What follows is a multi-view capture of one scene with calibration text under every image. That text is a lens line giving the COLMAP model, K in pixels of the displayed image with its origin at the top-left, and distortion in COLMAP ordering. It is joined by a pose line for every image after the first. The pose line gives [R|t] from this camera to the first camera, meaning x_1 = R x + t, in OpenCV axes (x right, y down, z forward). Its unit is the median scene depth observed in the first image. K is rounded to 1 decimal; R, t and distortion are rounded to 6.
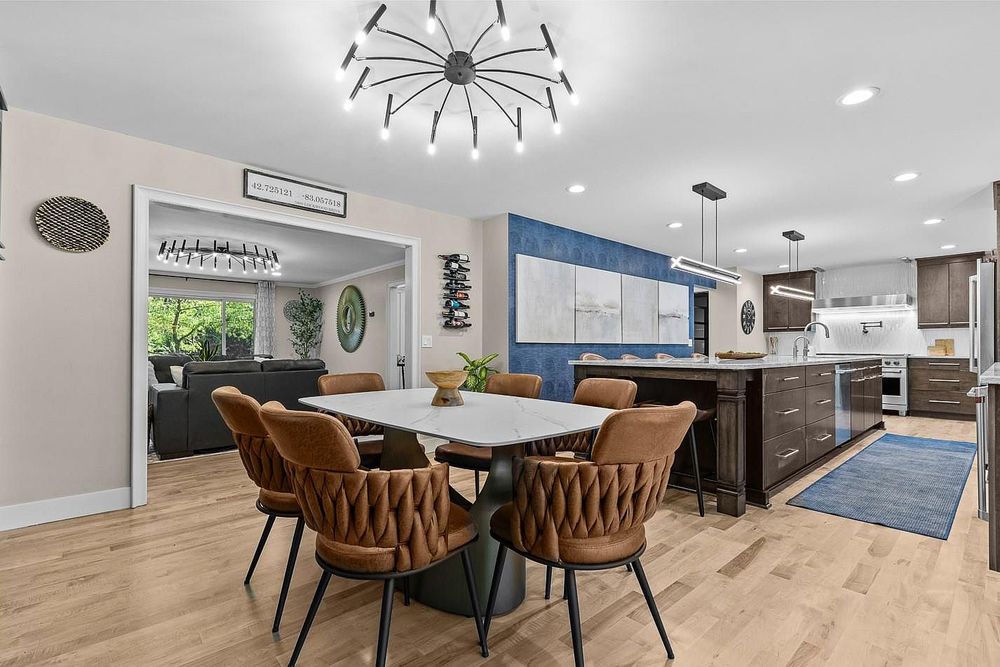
lens RADIAL K [[453.7, 0, 499.9], [0, 453.7, 347.0], [0, 0, 1]] dist [0.009074, 0.000374]
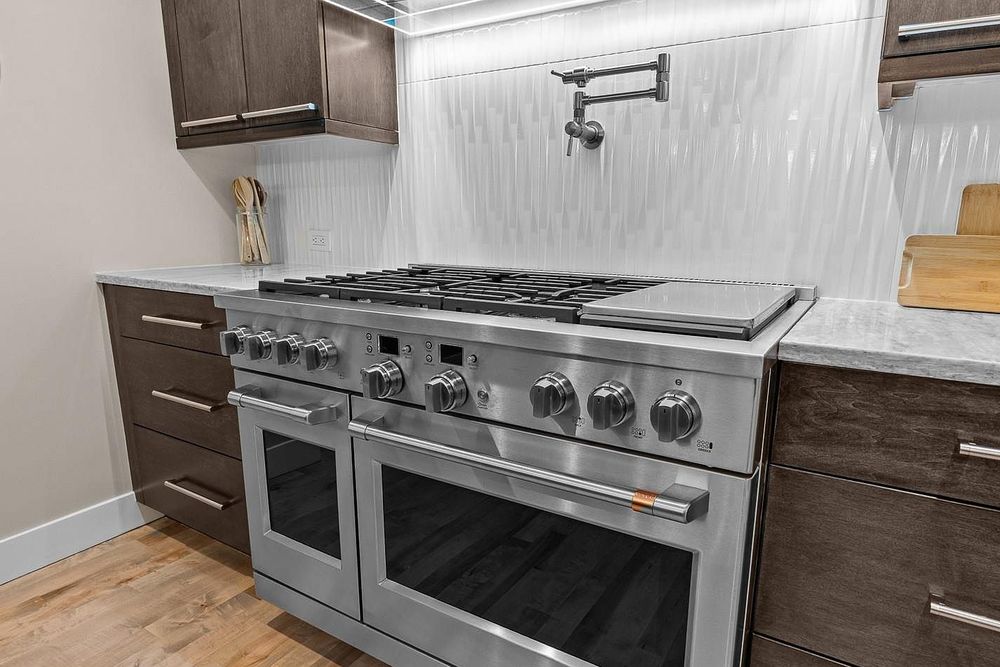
lens RADIAL K [[595.5, 0, 522.2], [0, 595.5, 348.8], [0, 0, 1]] dist [-0.005414, -0.000850]
pose [[0.955004, -0.061629, 0.290120, 0.944087], [-0.003164, 0.976001, 0.217742, -0.008236], [-0.296577, -0.208863, 0.931890, 1.054441]]
